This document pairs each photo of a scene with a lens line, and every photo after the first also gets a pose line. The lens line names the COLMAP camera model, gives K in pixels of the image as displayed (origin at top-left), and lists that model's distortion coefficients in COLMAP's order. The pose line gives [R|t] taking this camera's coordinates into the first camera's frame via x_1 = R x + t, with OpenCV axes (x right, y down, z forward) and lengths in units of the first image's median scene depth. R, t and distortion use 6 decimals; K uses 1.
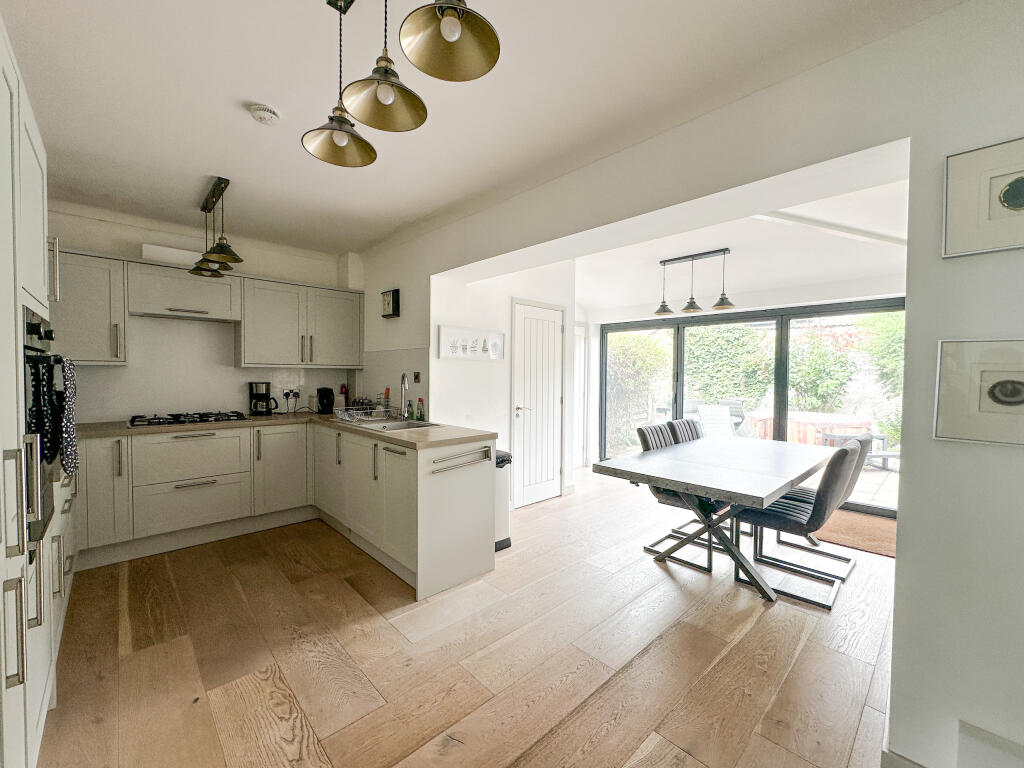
lens RADIAL K [[409.5, 0, 510.0], [0, 409.5, 385.7], [0, 0, 1]] dist [-0.002757, -0.000062]
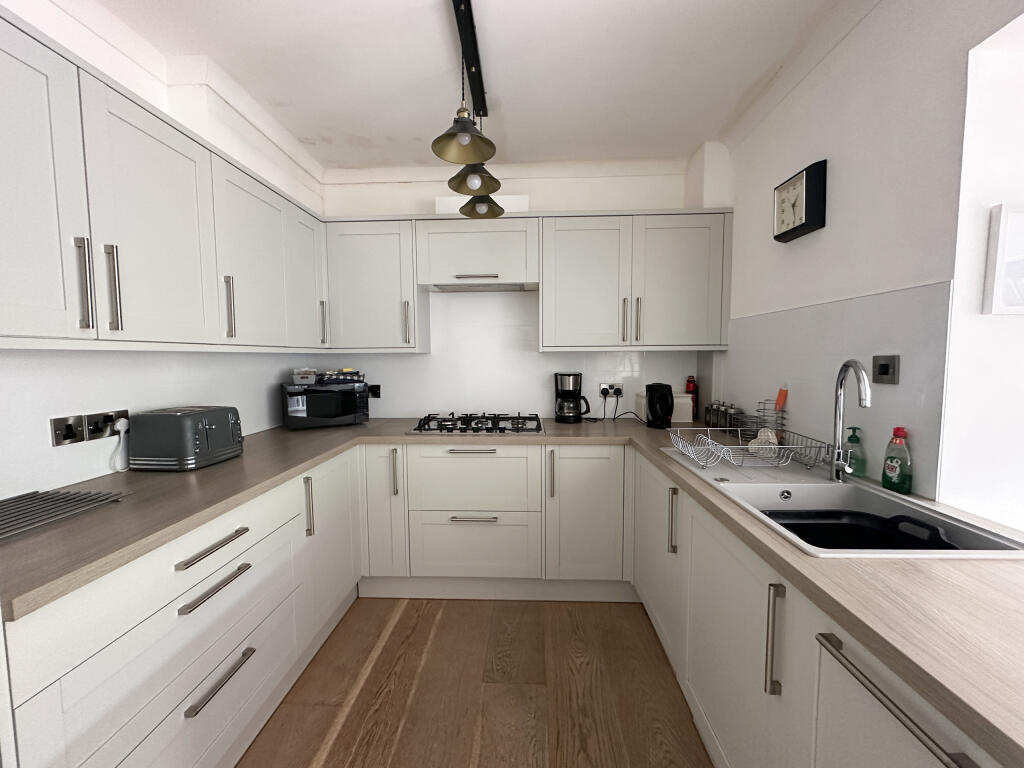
lens RADIAL K [[409.5, 0, 513.0], [0, 409.5, 382.8], [0, 0, 1]] dist [-0.002757, -0.000062]
pose [[0.692072, 0.034007, -0.721027, -0.179655], [-0.009340, 0.999228, 0.038163, -0.018111], [0.721768, -0.019677, 0.691855, 0.461055]]
